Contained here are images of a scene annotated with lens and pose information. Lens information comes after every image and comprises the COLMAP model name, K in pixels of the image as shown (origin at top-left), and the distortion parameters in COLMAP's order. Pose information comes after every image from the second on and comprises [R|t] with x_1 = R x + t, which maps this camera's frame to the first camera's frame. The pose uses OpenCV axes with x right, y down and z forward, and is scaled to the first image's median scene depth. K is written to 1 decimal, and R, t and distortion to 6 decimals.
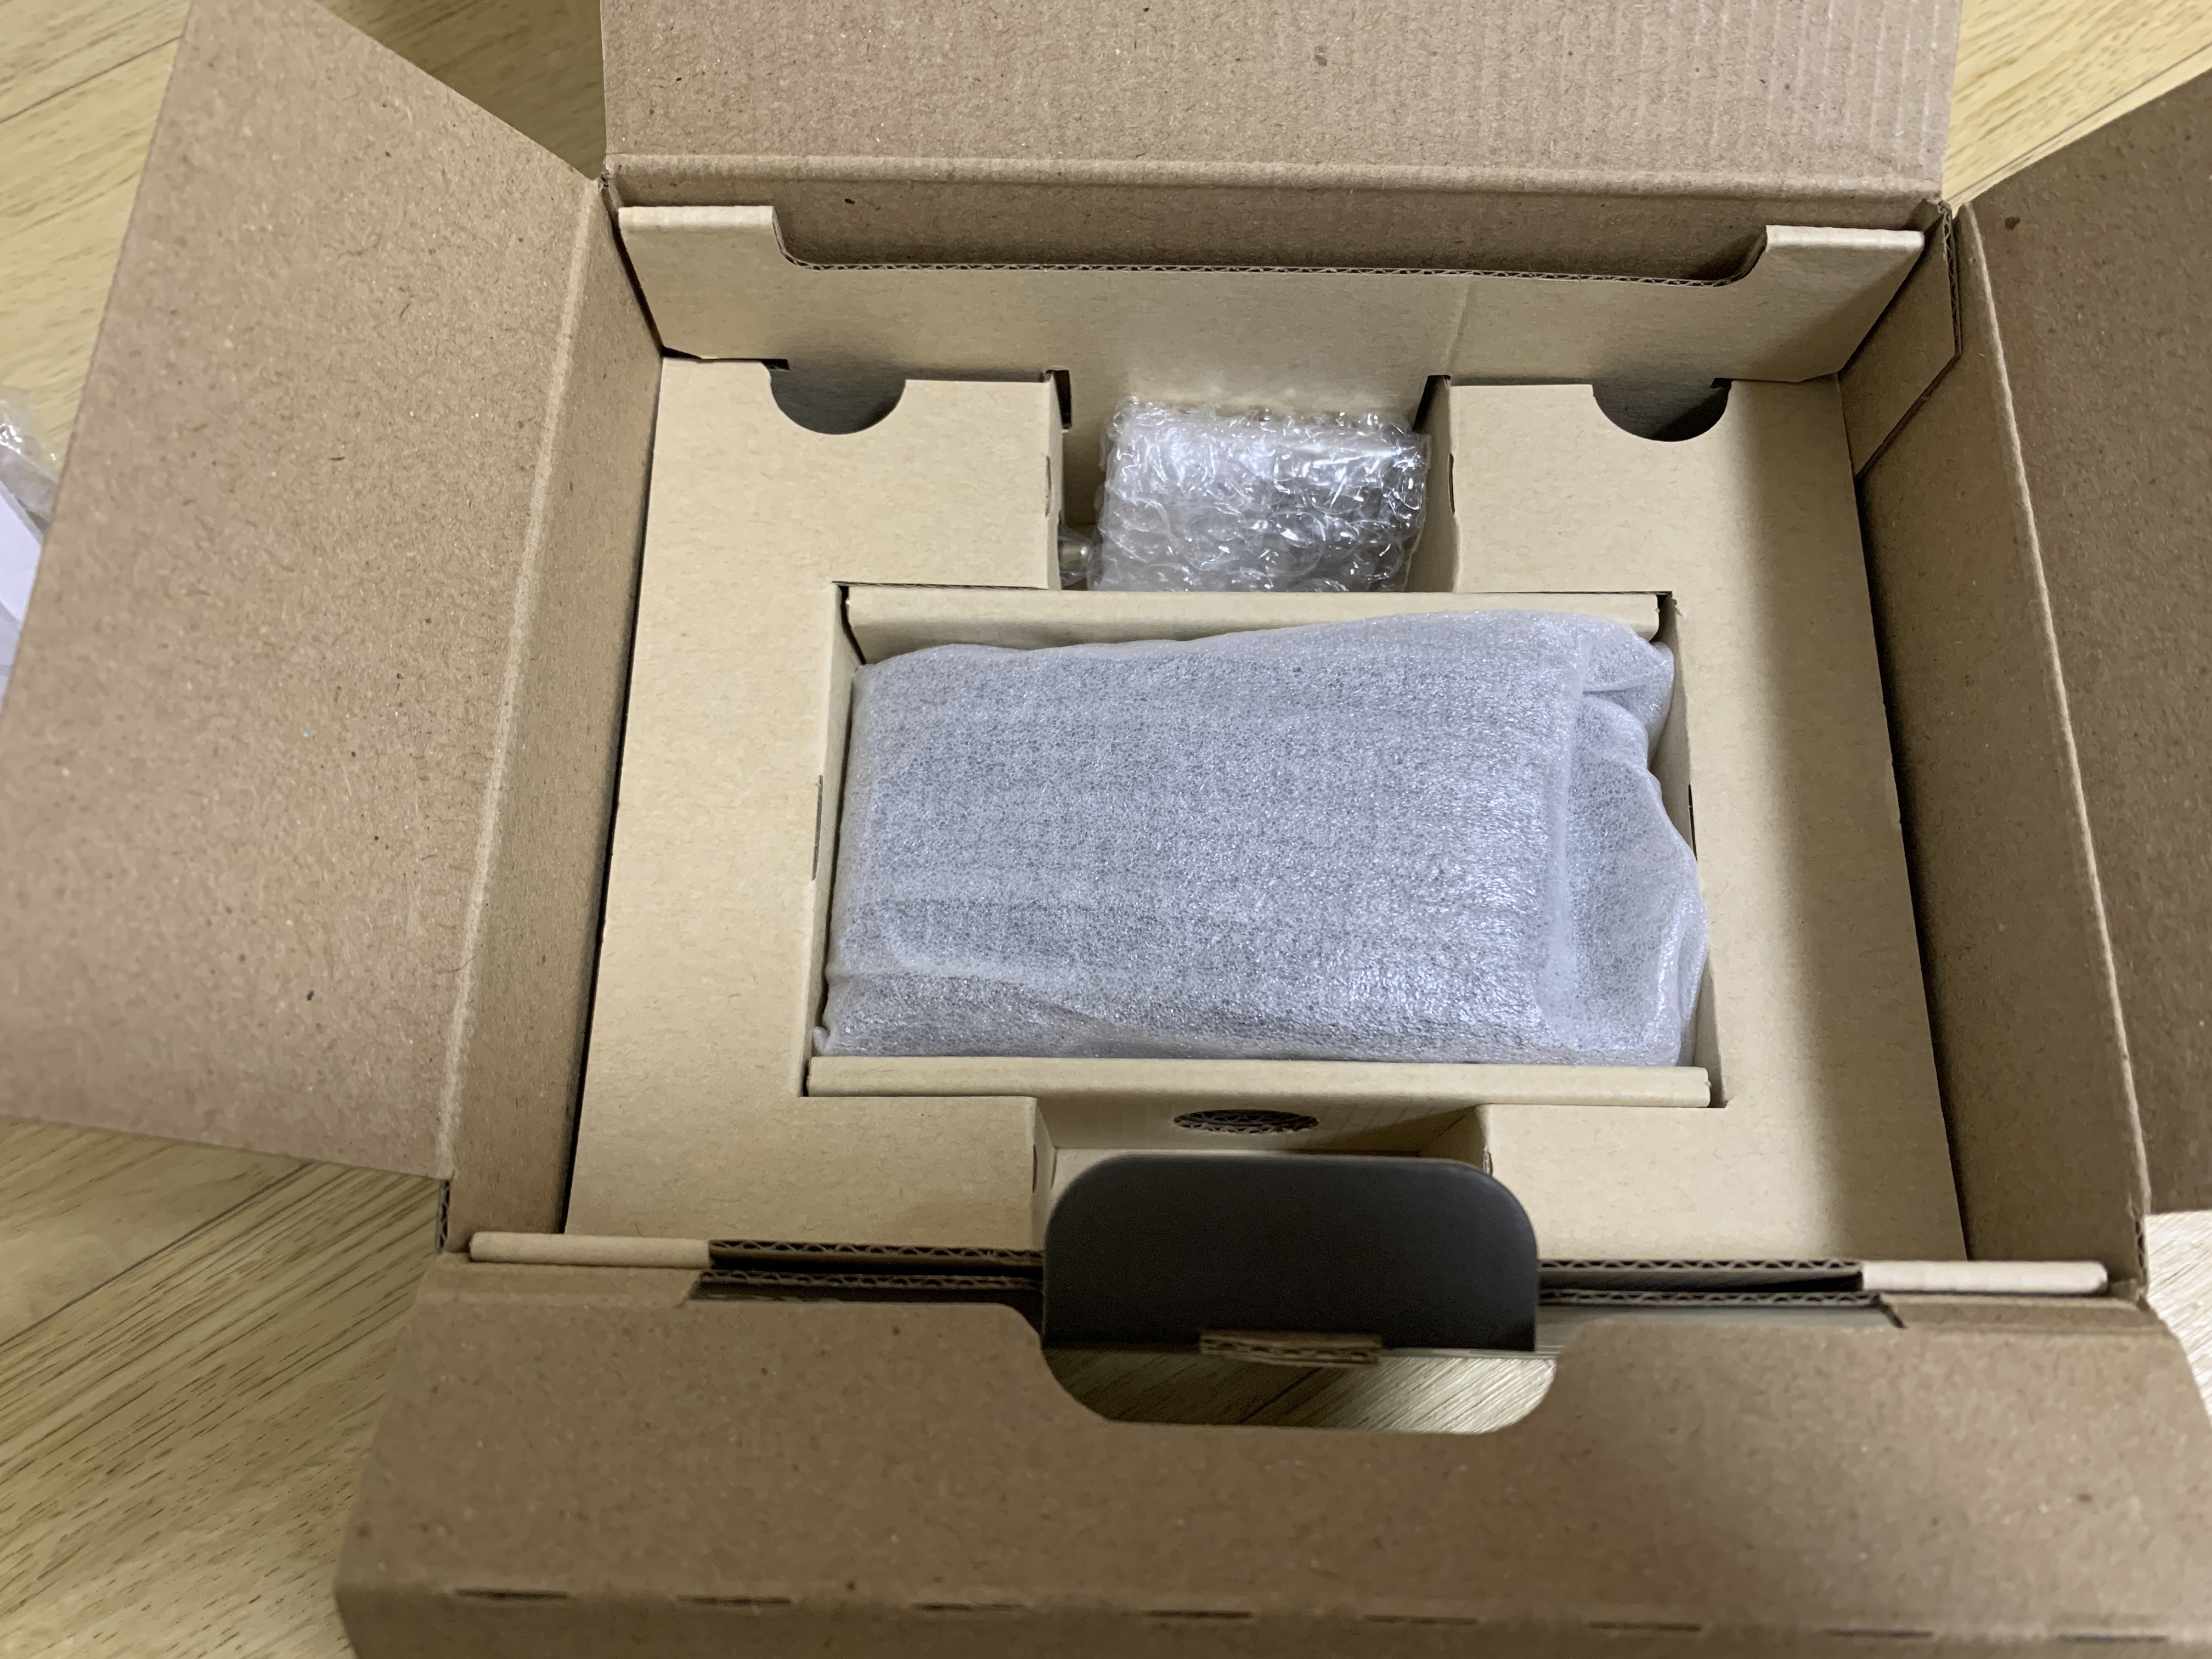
lens RADIAL K [[1649.9, 0, 1106.0], [0, 1649.9, 829.5], [0, 0, 1]] dist [-0.004671, -0.005028]
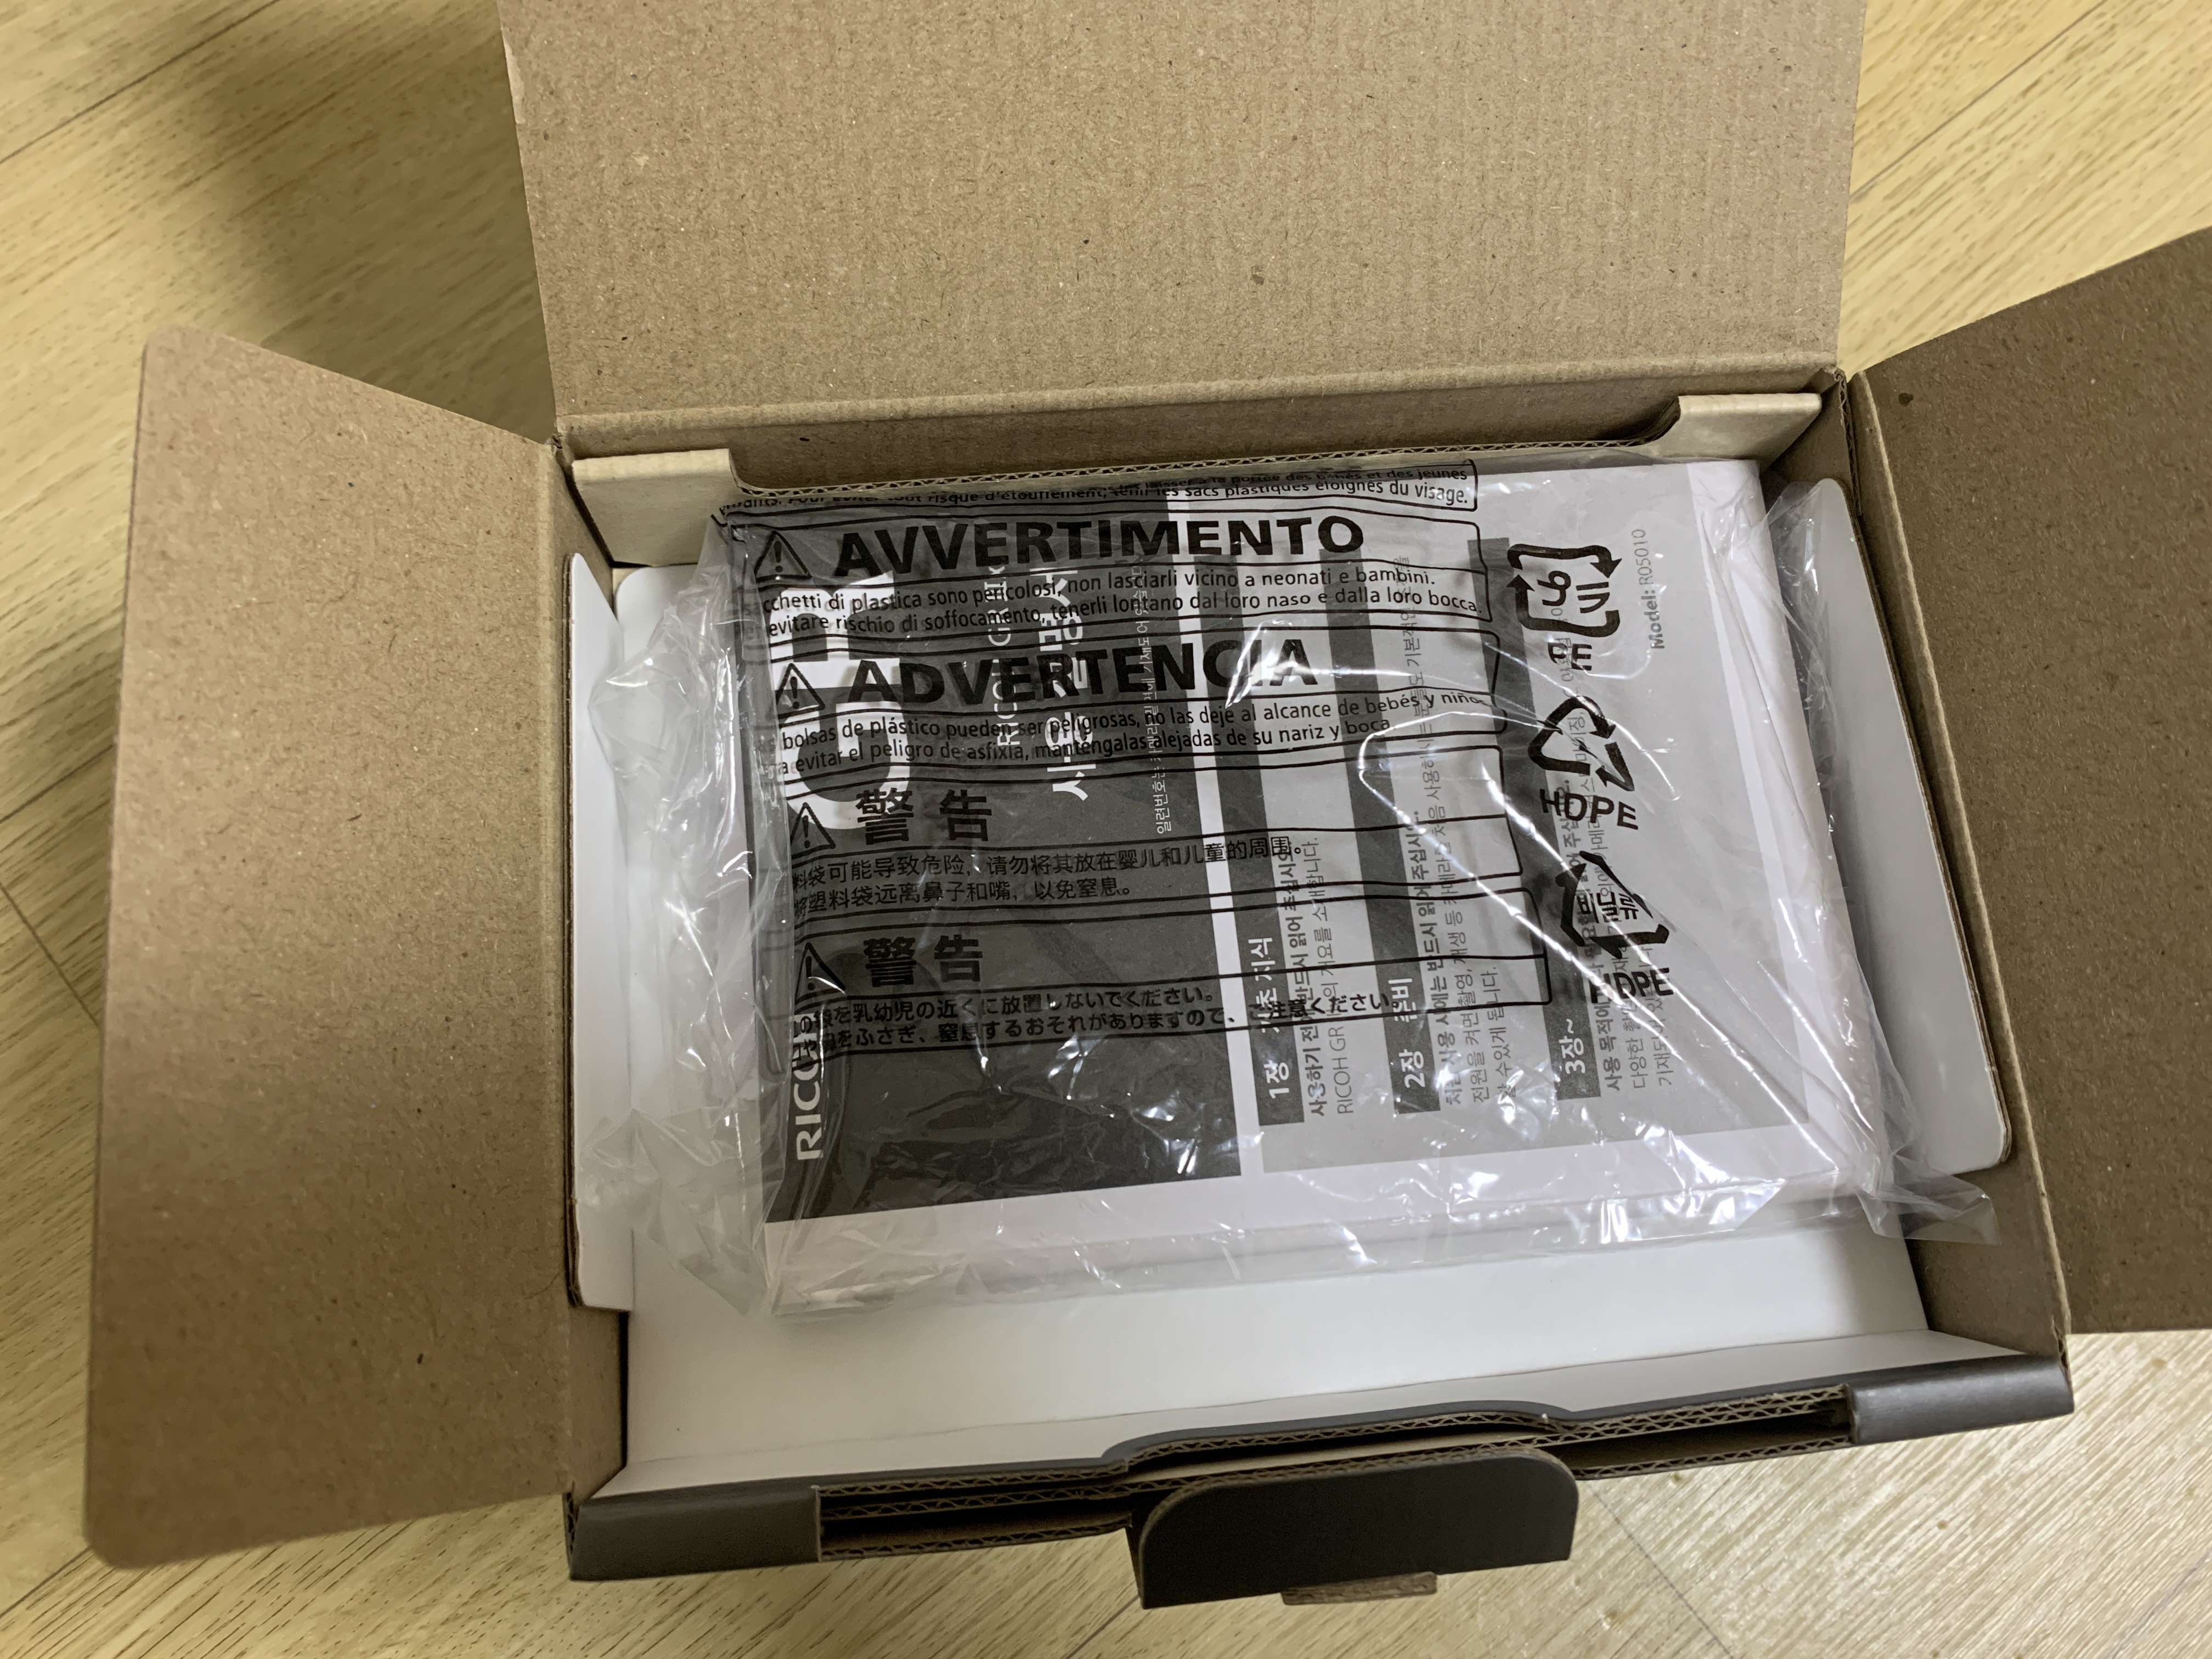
lens RADIAL K [[1607.0, 0, 1106.0], [0, 1607.0, 829.5], [0, 0, 1]] dist [0.000405, -0.000282]
pose [[0.992264, -0.091237, 0.084195, -0.079093], [0.082929, 0.991785, 0.097392, -0.231138], [-0.092389, -0.089656, 0.991678, -0.016078]]
